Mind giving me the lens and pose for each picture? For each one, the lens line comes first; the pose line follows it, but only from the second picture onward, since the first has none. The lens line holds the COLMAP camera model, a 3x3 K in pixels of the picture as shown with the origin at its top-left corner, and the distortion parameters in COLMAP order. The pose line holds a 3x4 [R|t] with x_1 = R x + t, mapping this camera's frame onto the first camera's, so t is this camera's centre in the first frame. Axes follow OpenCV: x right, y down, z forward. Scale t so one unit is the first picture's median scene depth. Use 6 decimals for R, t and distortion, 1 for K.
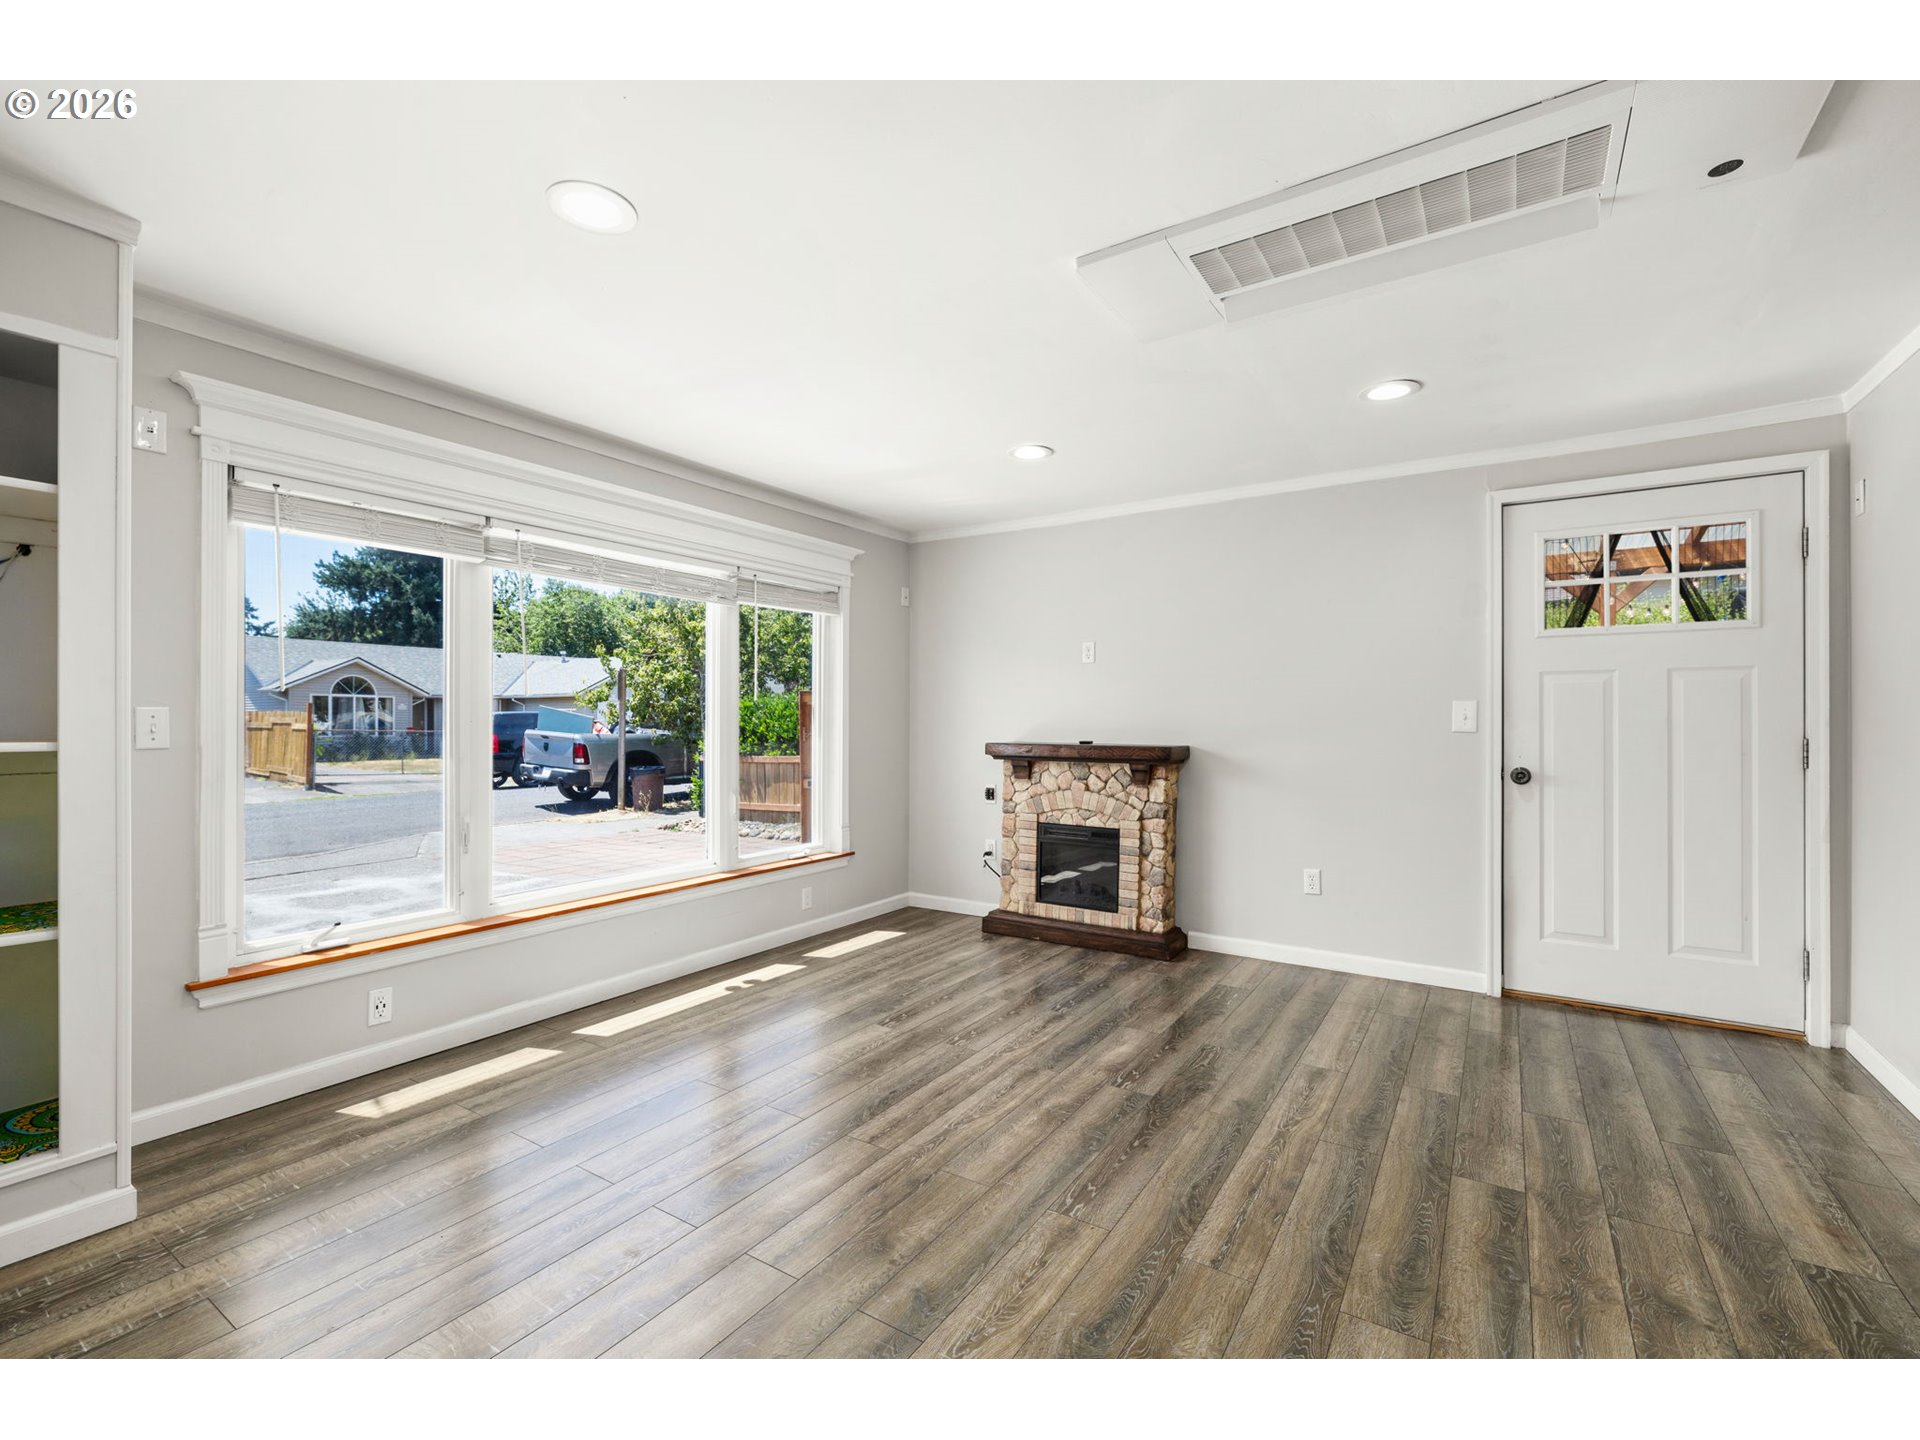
lens RADIAL K [[832.8, 0, 1005.7], [0, 832.8, 714.5], [0, 0, 1]] dist [-0.002020, -0.000033]
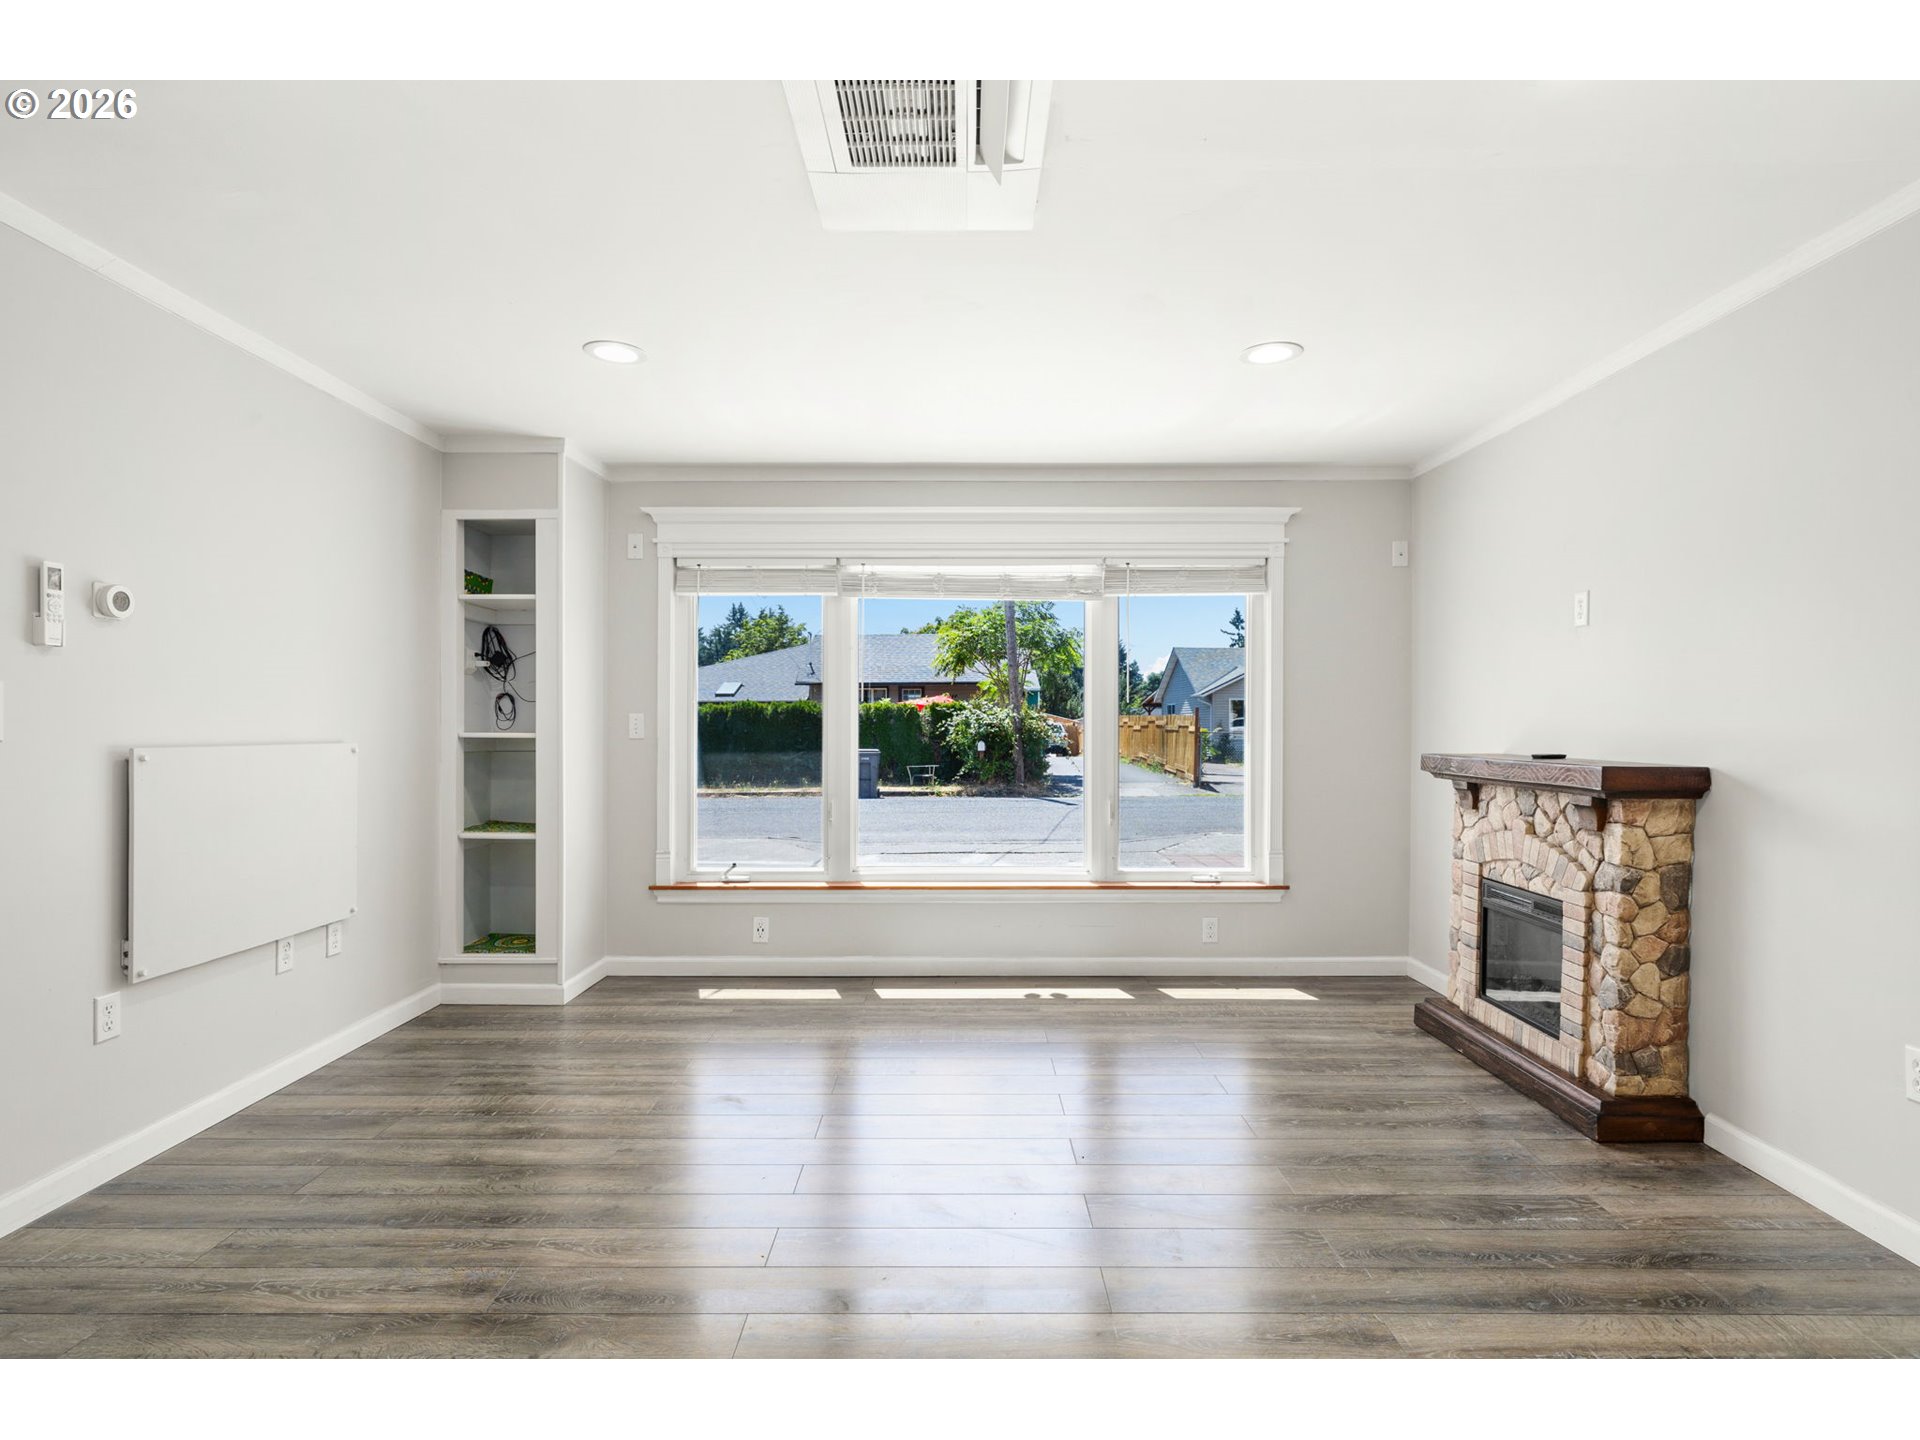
lens RADIAL K [[988.1, 0, 960.8], [0, 988.1, 704.8], [0, 0, 1]] dist [-0.003028, 0.000941]
pose [[0.537030, -0.016185, -0.843408, 0.510601], [0.006064, 0.999864, -0.015327, 0.004032], [0.843541, 0.003117, 0.537056, 0.254011]]
